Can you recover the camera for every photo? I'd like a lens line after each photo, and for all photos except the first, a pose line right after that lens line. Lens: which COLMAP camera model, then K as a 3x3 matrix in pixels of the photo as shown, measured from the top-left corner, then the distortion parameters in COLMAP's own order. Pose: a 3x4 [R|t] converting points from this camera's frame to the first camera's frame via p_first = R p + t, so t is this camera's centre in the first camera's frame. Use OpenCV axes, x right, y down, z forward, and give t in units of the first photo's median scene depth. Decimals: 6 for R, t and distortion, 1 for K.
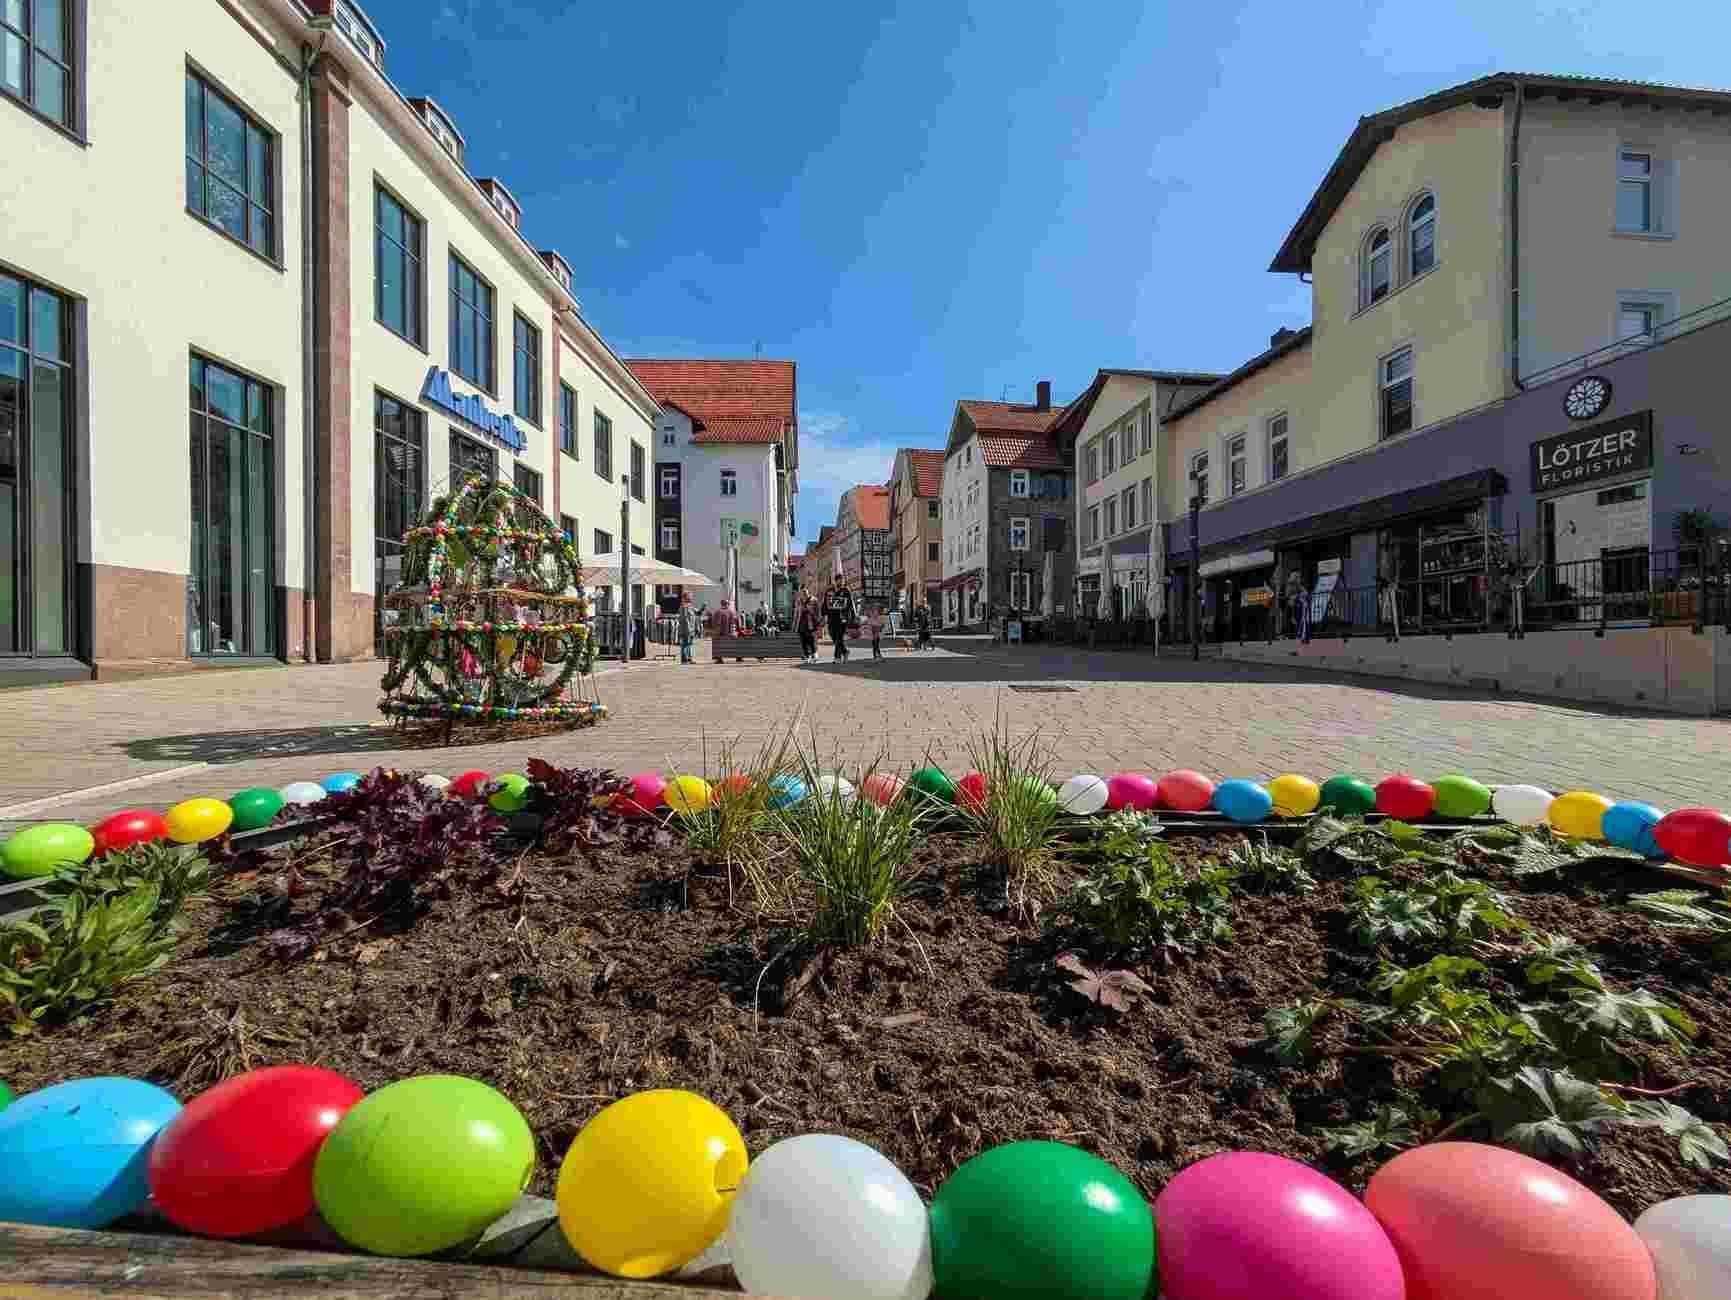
lens RADIAL K [[703.6, 0, 864.7], [0, 703.6, 648.0], [0, 0, 1]] dist [-0.014636, 0.000181]
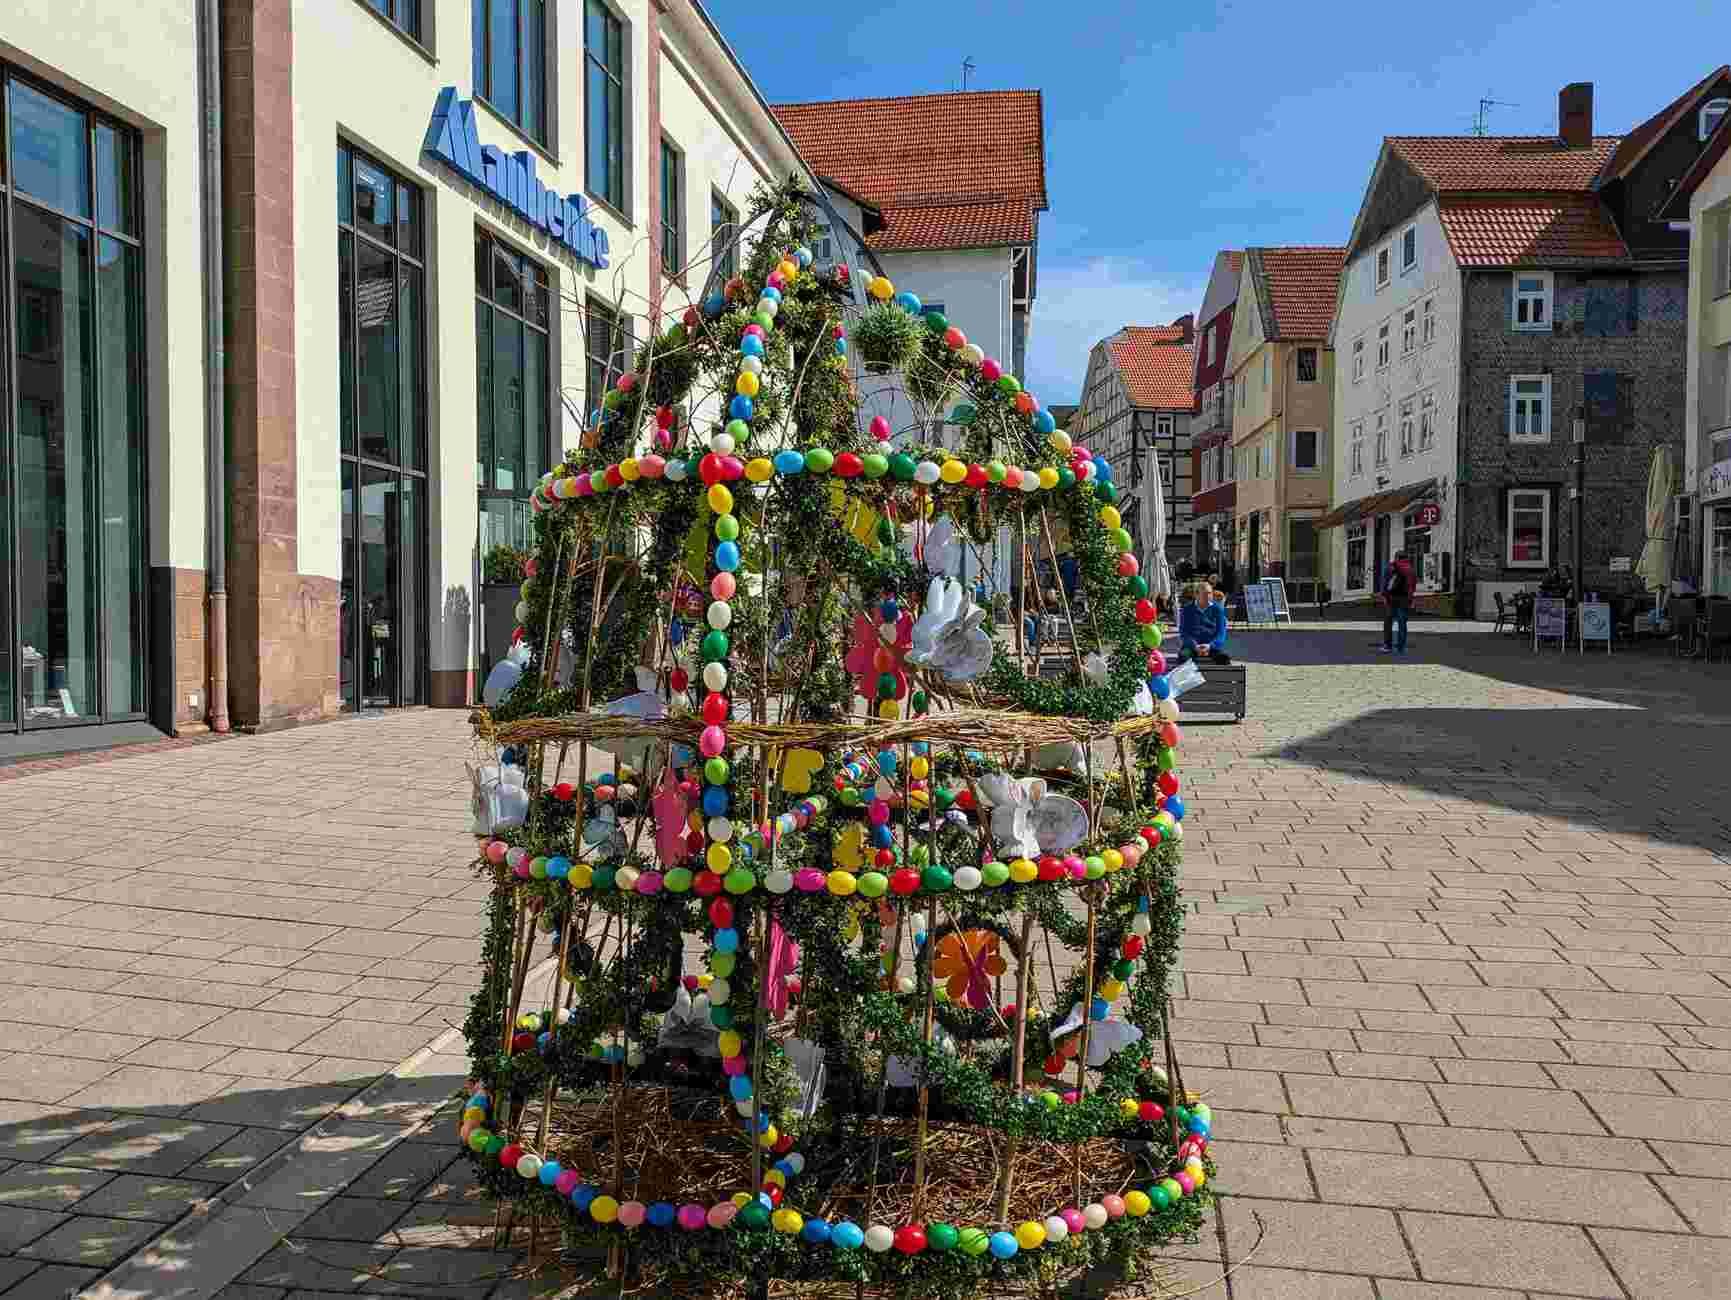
lens RADIAL K [[1282.3, 0, 870.7], [0, 1282.3, 644.1], [0, 0, 1]] dist [0.032093, -0.026546]
pose [[0.979656, 0.007536, -0.200542, -0.129008], [-0.005378, 0.999922, 0.011301, -0.031411], [0.200612, -0.009993, 0.979620, 0.160315]]
